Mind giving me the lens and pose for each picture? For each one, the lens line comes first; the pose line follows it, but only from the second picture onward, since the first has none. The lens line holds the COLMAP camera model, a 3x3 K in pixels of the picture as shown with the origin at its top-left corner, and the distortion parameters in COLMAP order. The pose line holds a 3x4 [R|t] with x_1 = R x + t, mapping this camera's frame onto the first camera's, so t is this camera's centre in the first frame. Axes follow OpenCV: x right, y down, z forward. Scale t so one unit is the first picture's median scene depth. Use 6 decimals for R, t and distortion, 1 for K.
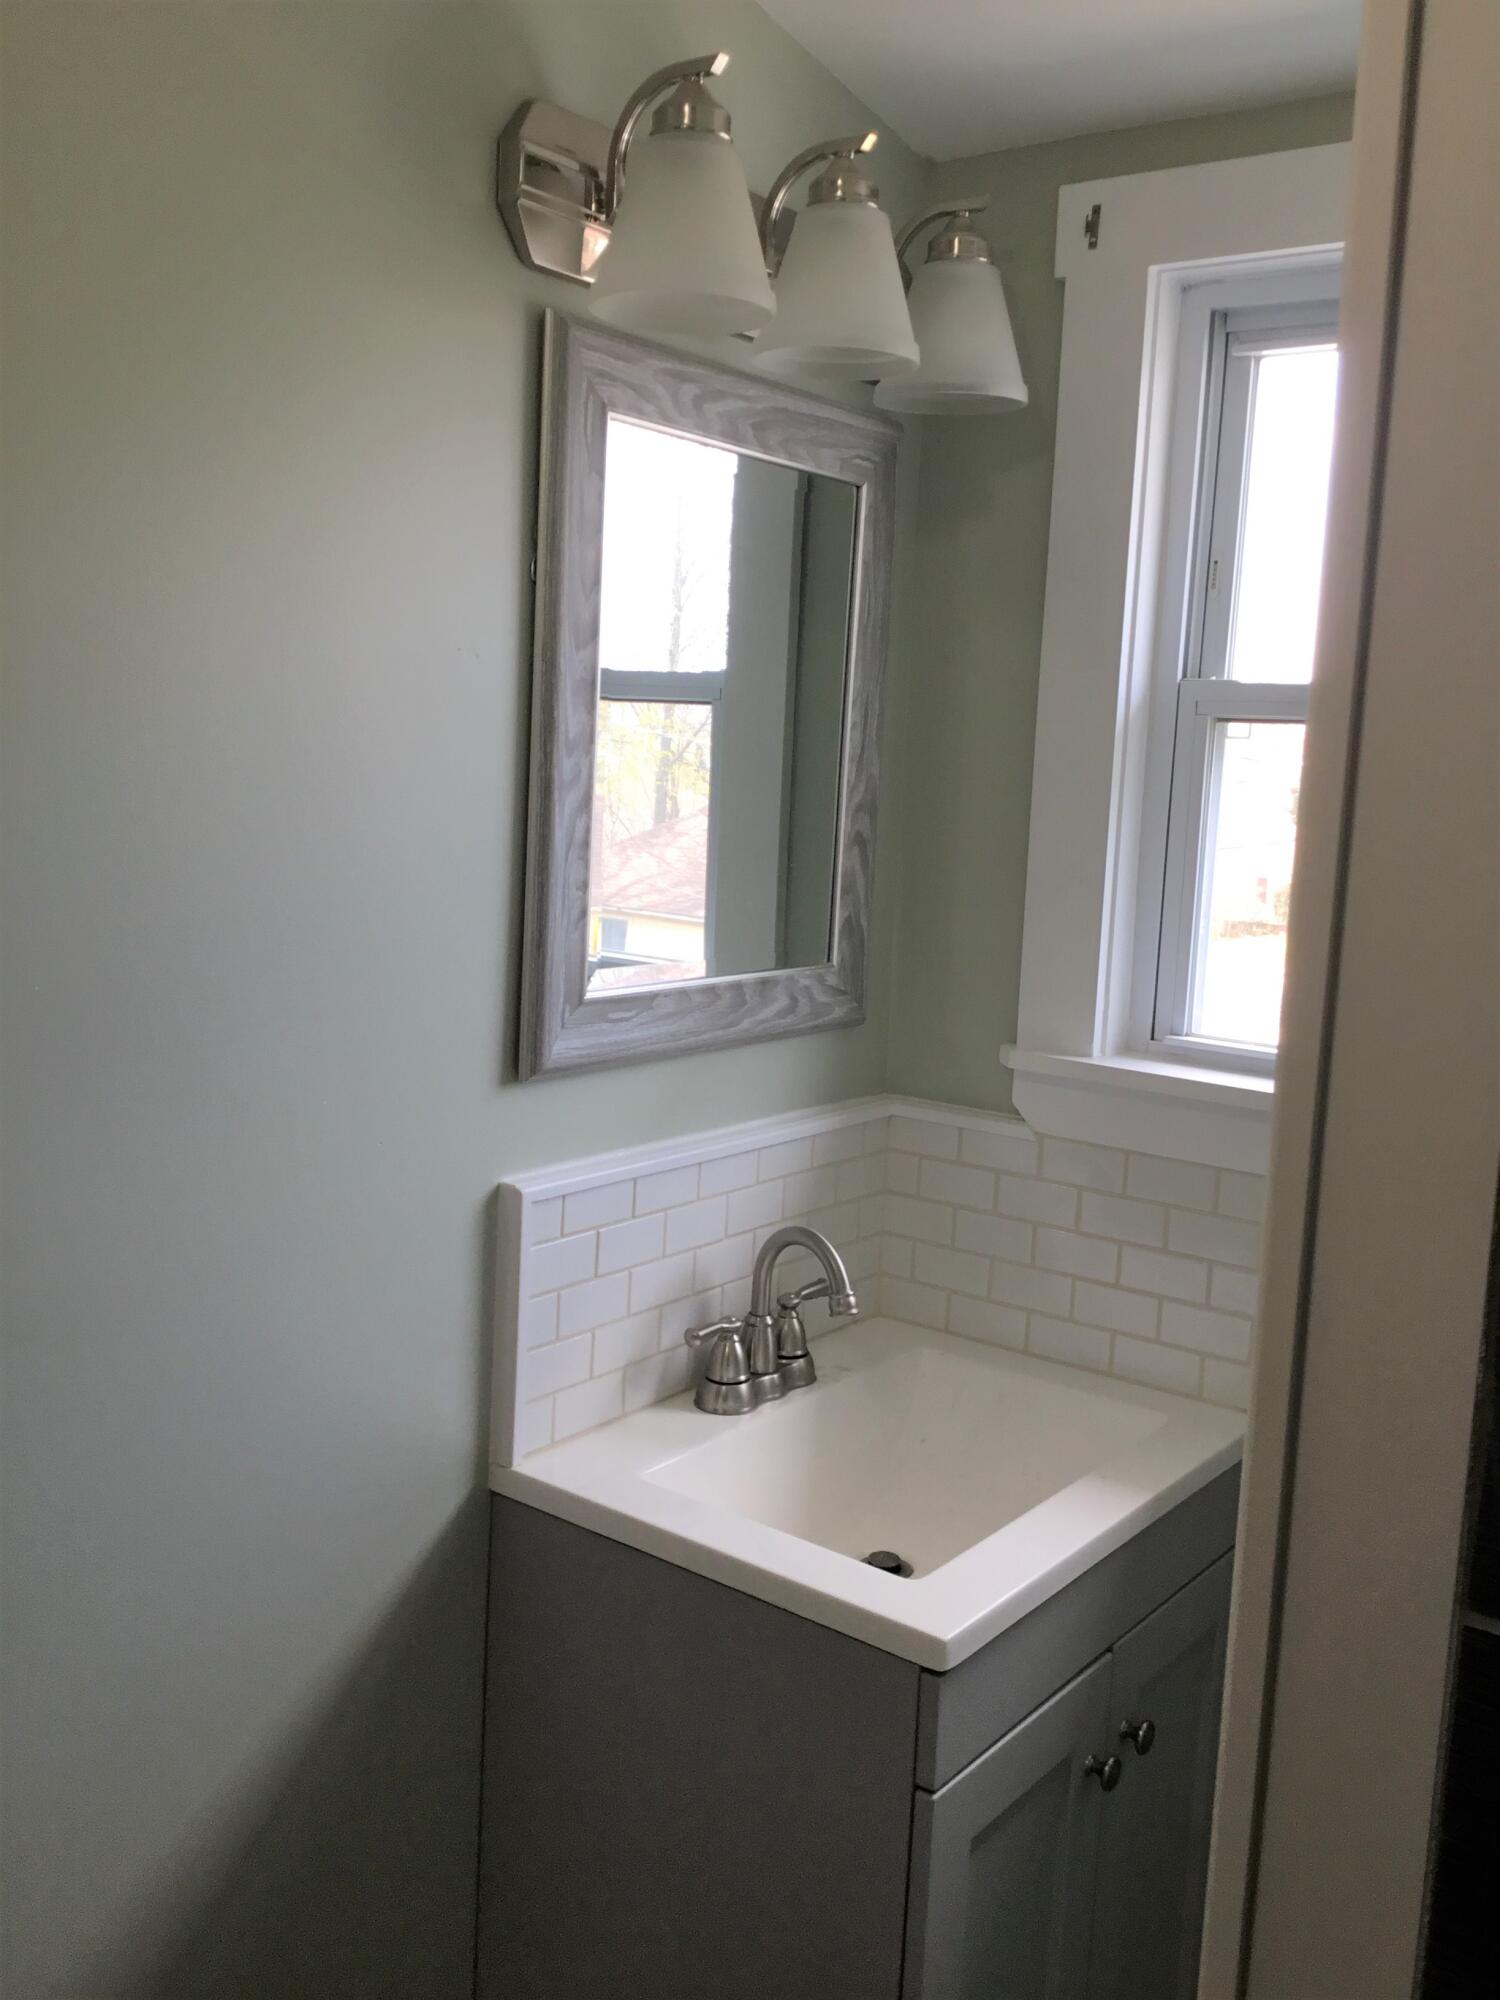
lens RADIAL K [[1805.5, 0, 745.0], [0, 1805.5, 993.1], [0, 0, 1]] dist [0.124415, -0.262527]
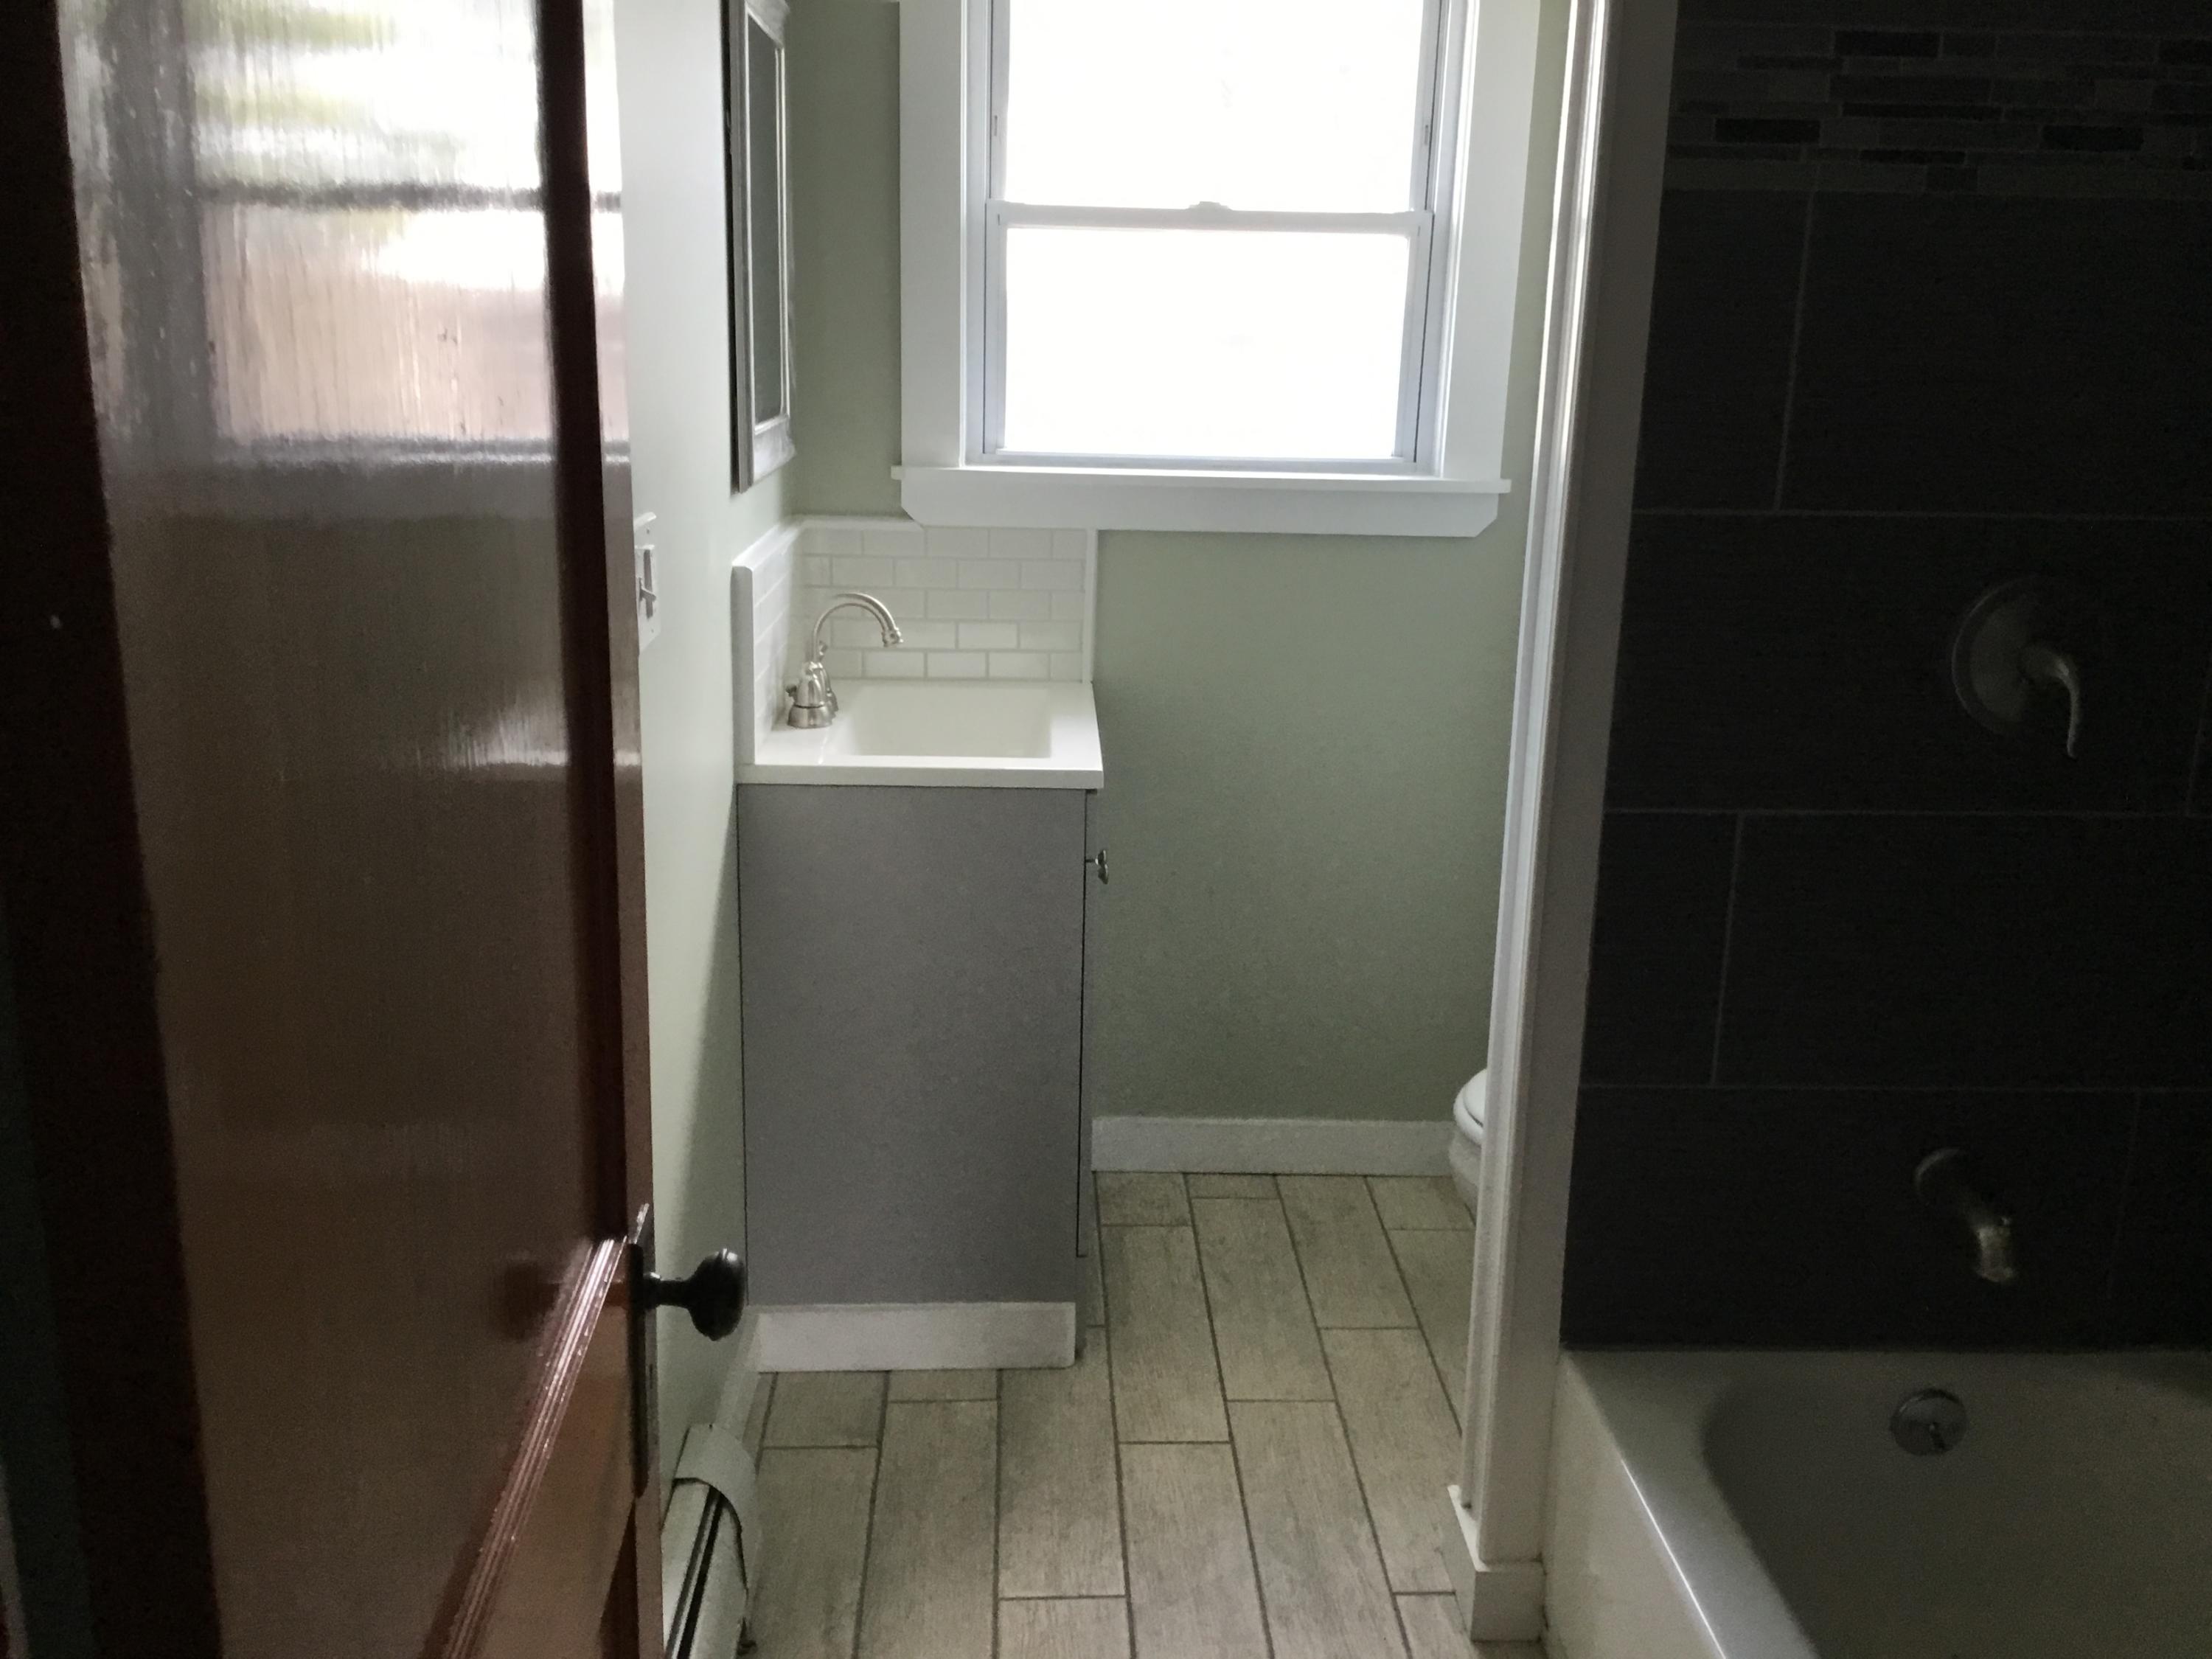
lens RADIAL K [[1996.9, 0, 1106.0], [0, 1996.9, 829.5], [0, 0, 1]] dist [0.124415, -0.262527]
pose [[0.774295, -0.183212, 0.605724, -0.753217], [0.094711, 0.979943, 0.175332, 0.049224], [-0.625697, -0.078389, 0.776117, -0.358881]]
